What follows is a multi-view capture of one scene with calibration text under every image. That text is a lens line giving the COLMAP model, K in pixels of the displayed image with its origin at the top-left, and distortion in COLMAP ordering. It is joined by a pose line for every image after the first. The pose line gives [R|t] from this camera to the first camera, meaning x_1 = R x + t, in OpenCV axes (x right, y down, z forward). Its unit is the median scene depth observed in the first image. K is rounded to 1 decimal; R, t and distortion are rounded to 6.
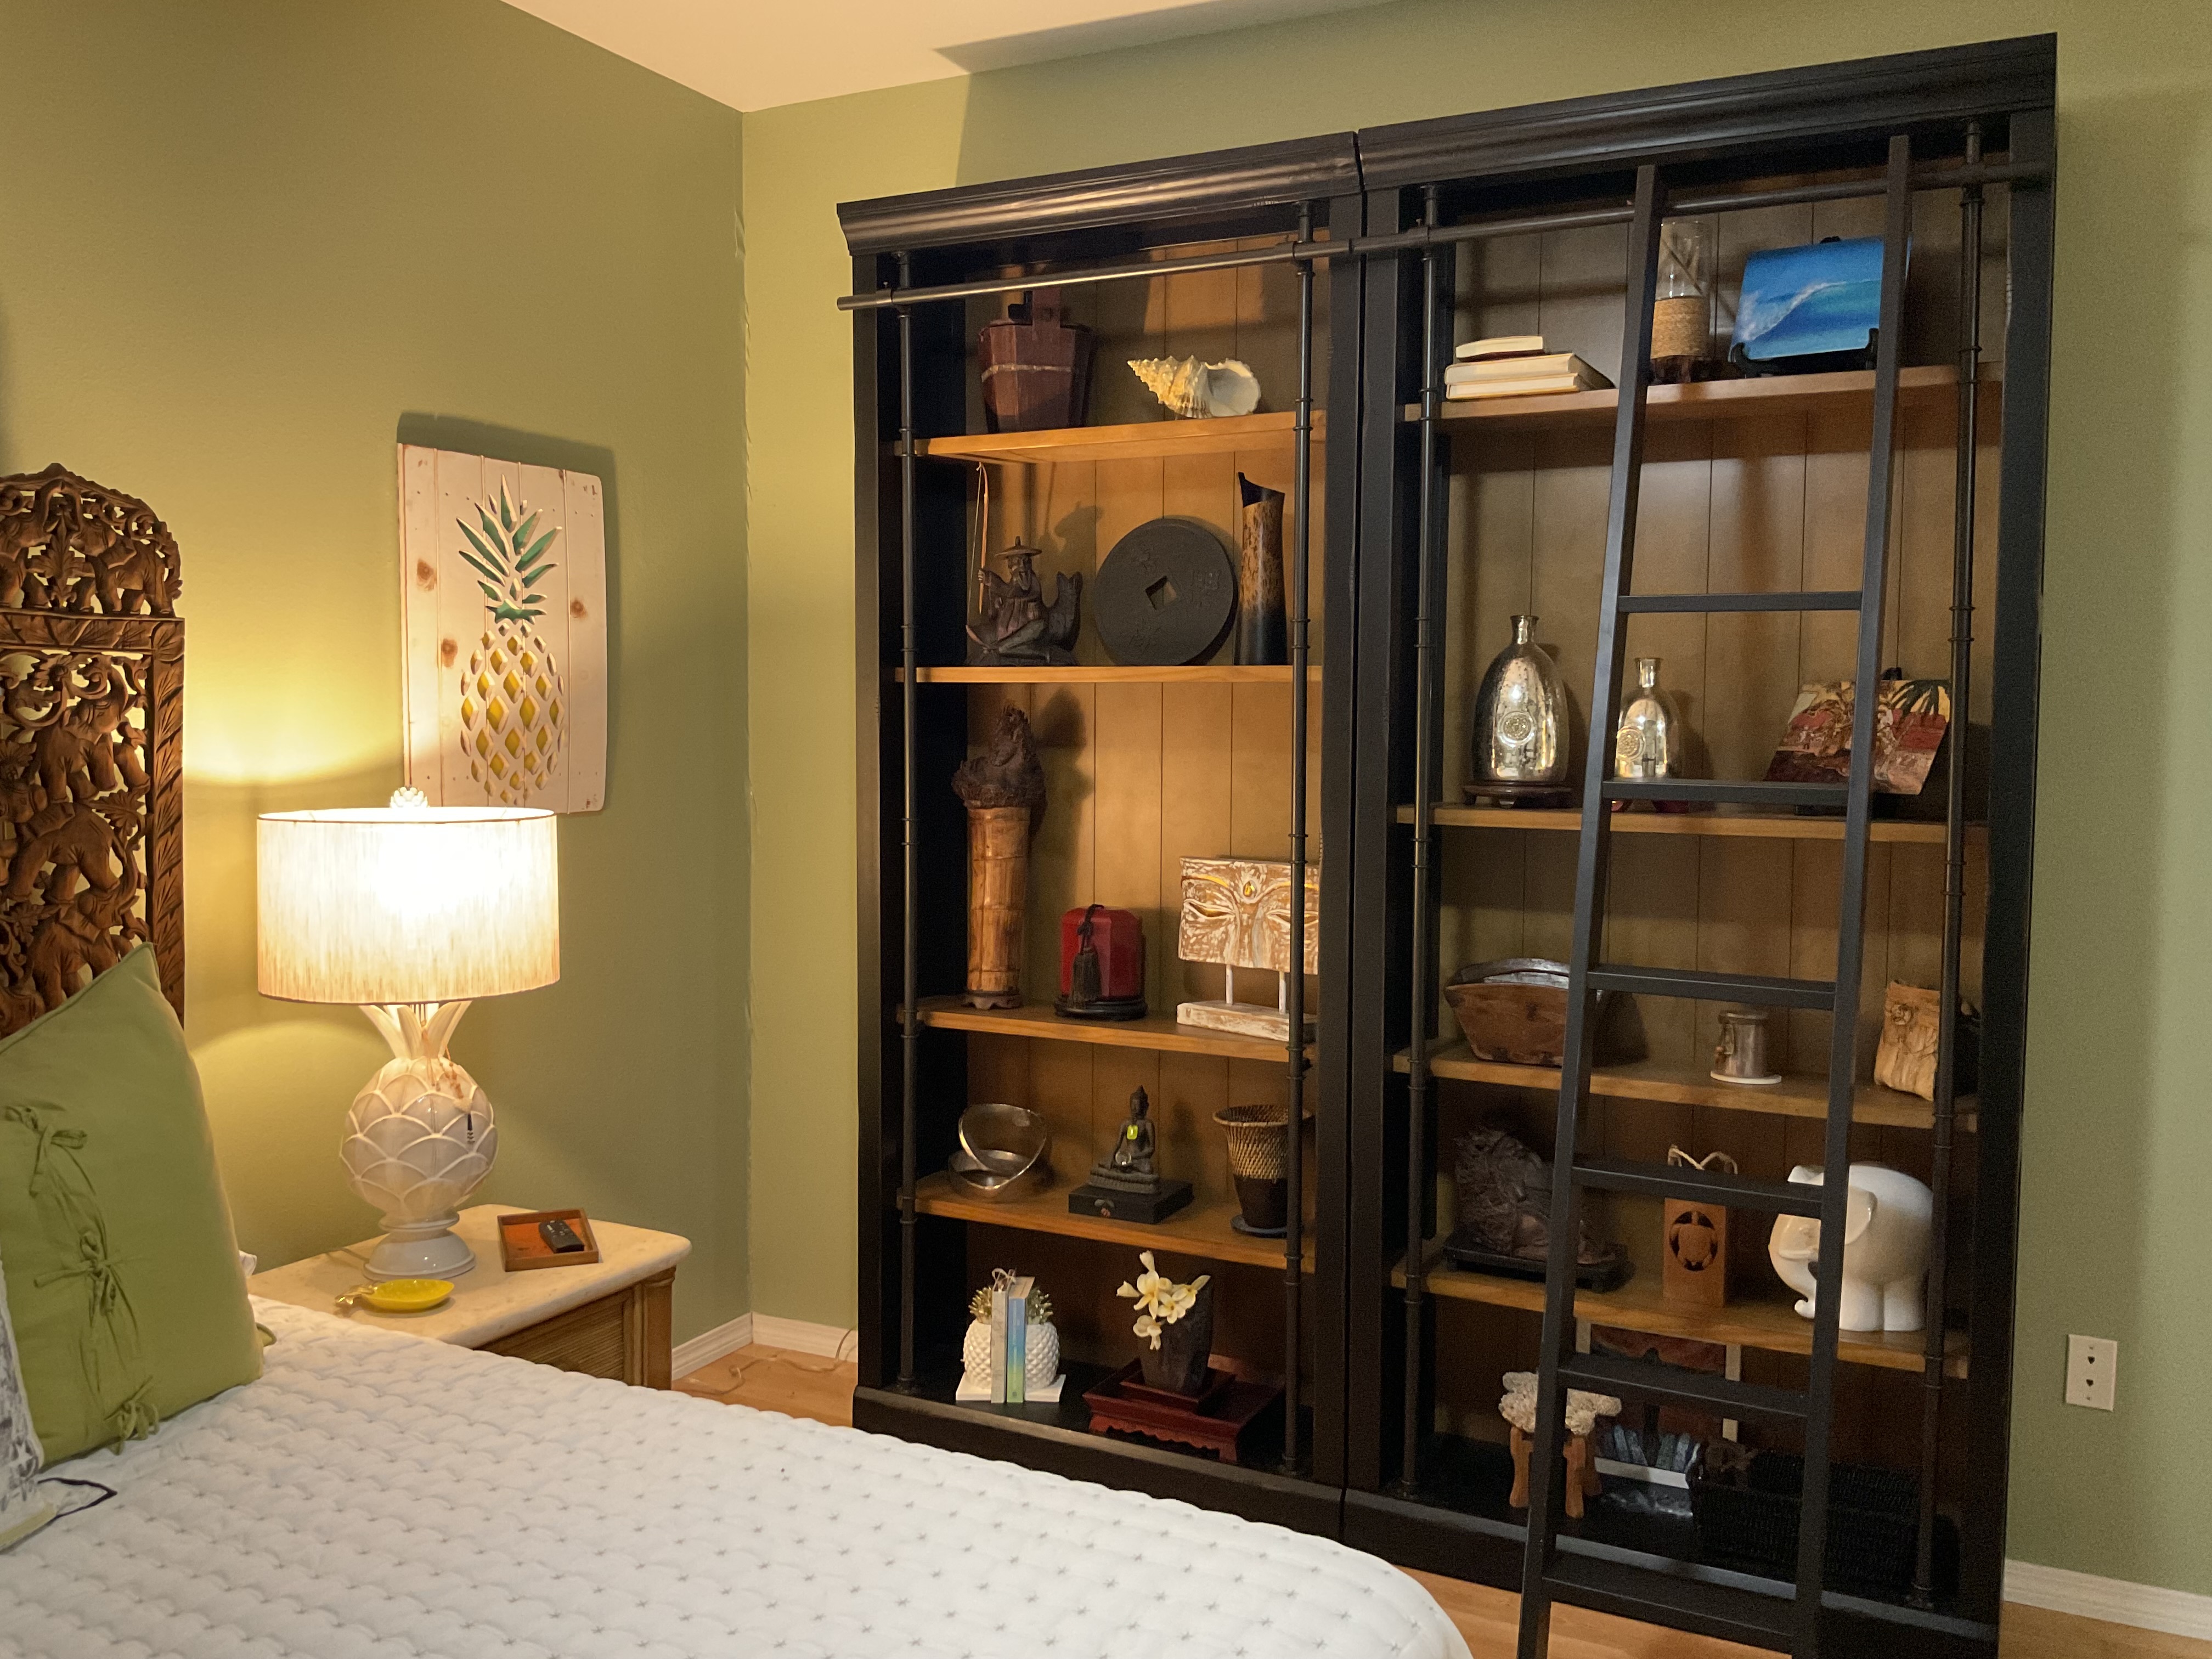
lens RADIAL K [[1815.2, 0, 1106.0], [0, 1815.2, 829.5], [0, 0, 1]] dist [0.104142, -0.217707]
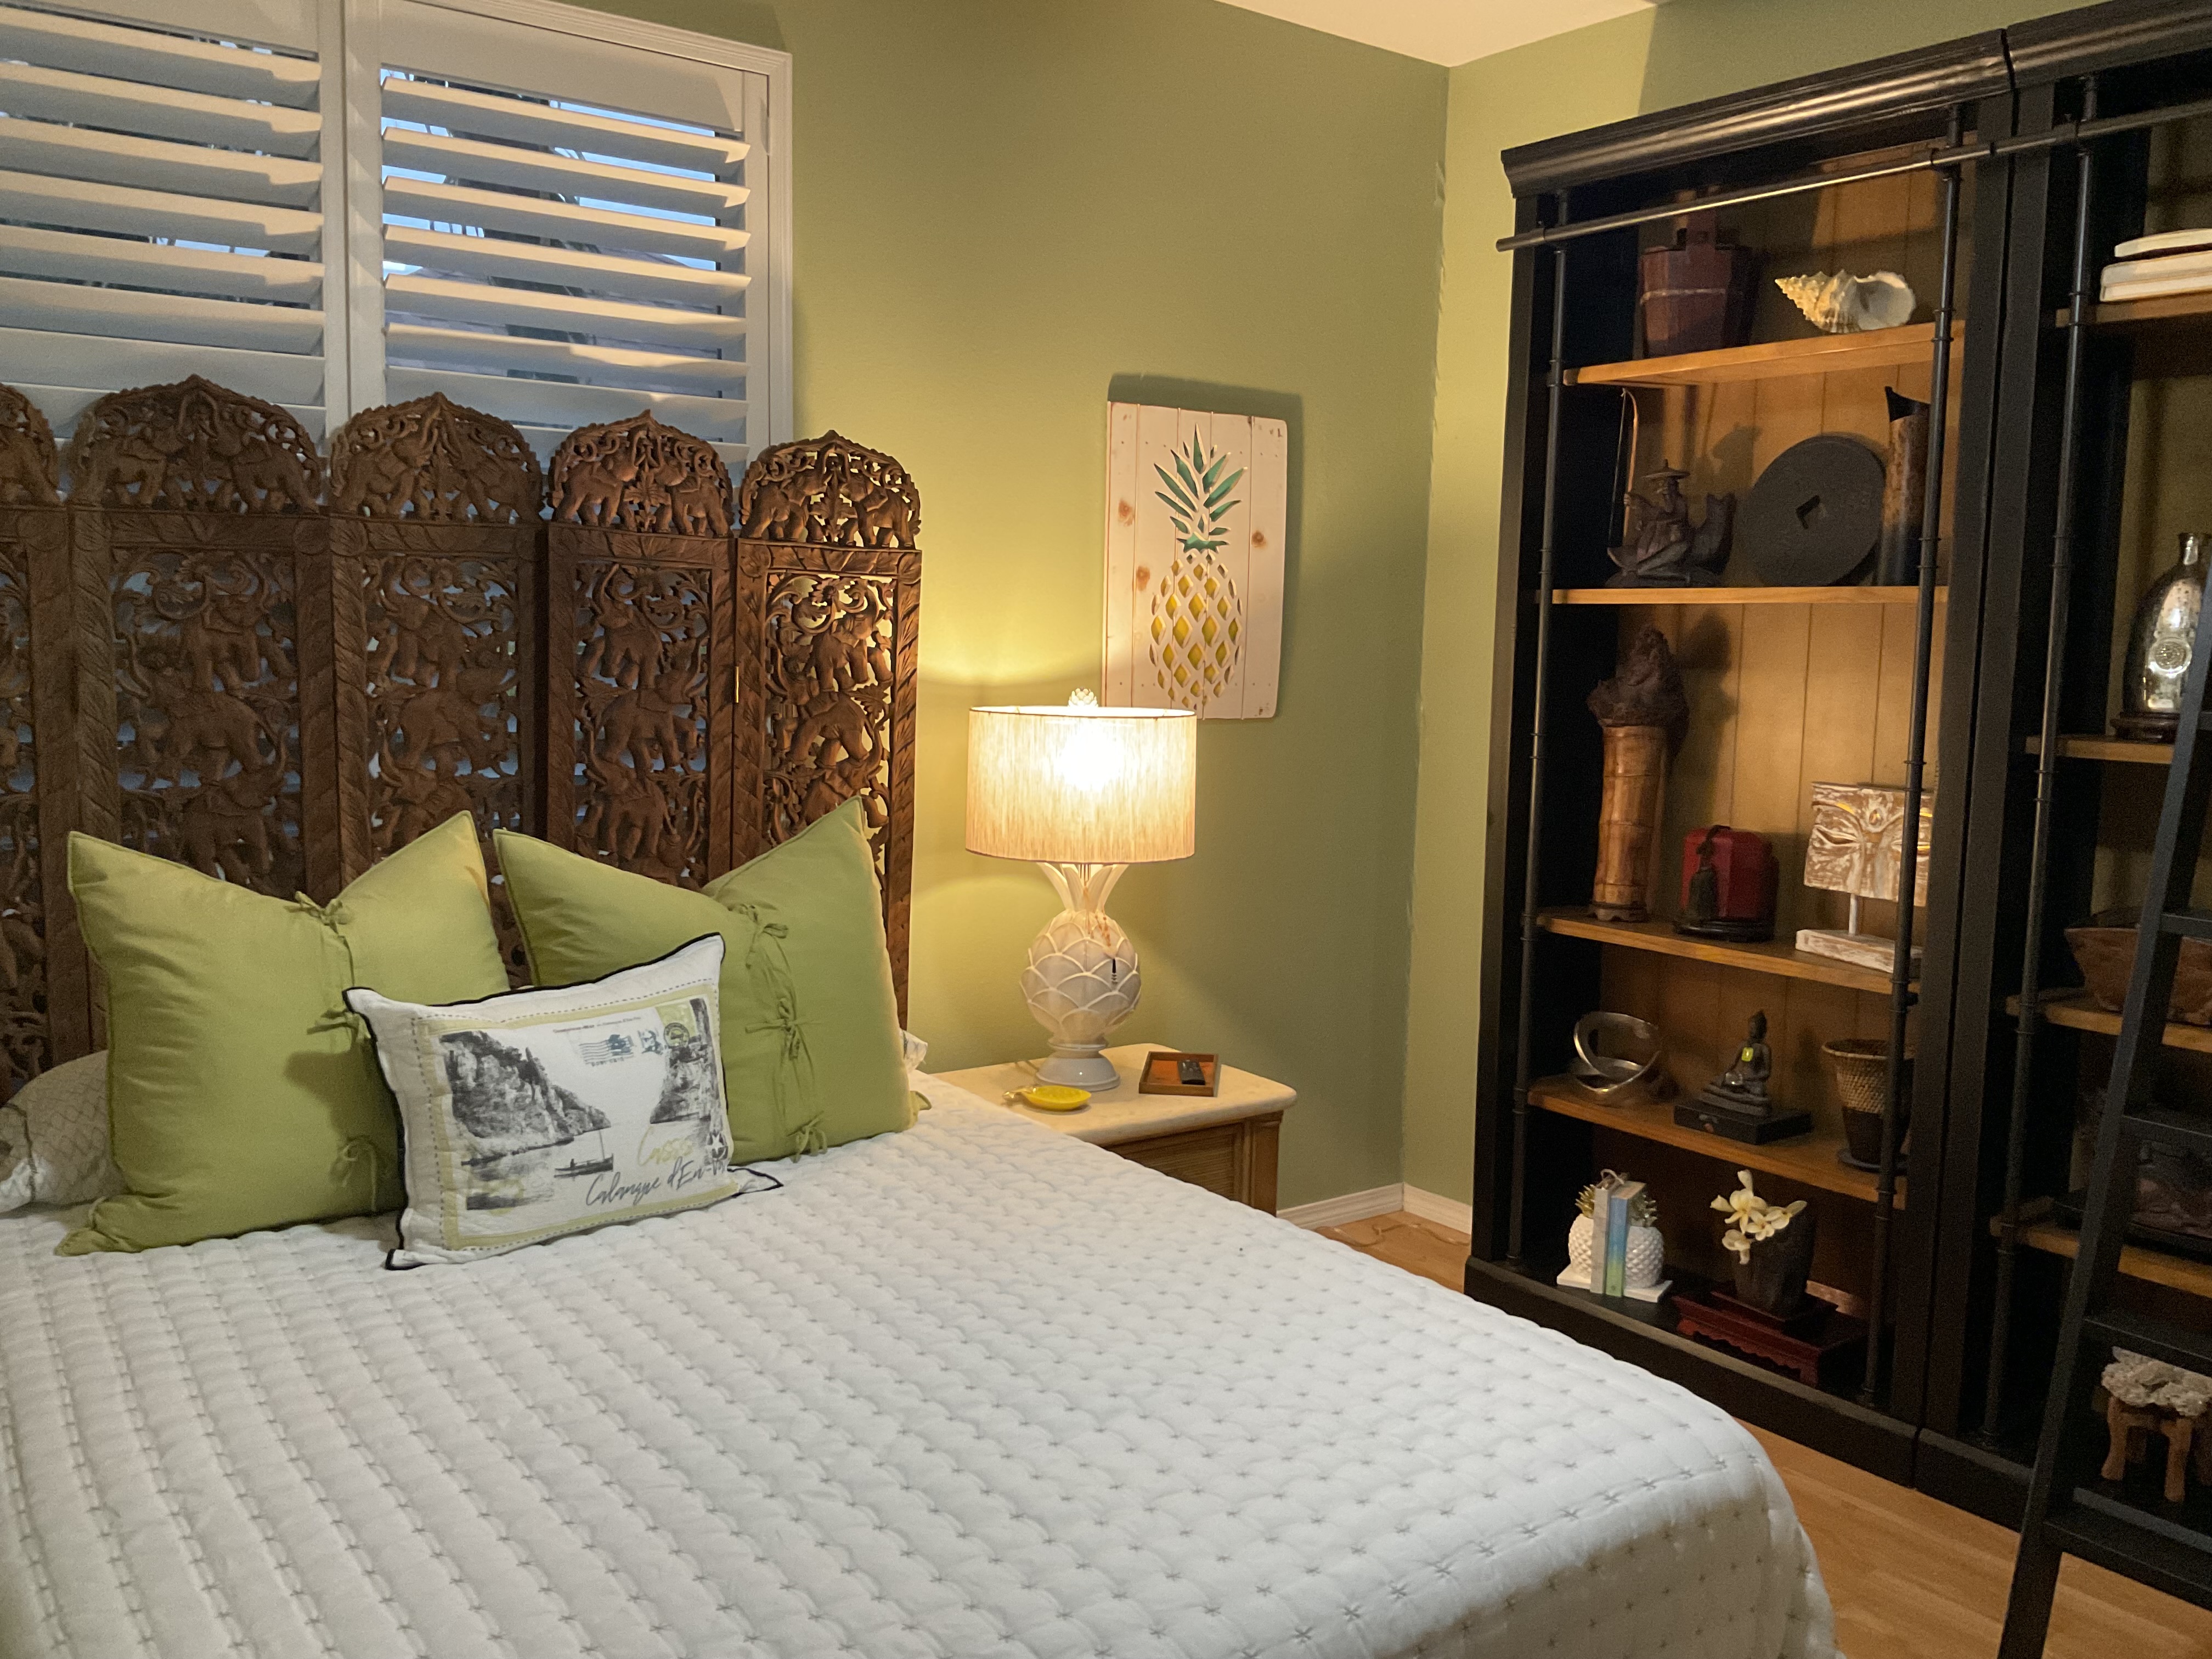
lens RADIAL K [[1815.2, 0, 1106.0], [0, 1815.2, 829.5], [0, 0, 1]] dist [0.104142, -0.217707]
pose [[0.894547, 0.059991, -0.442929, 0.147227], [-0.043125, 0.997913, 0.048063, 0.009868], [0.444888, -0.023894, 0.895268, -0.064061]]
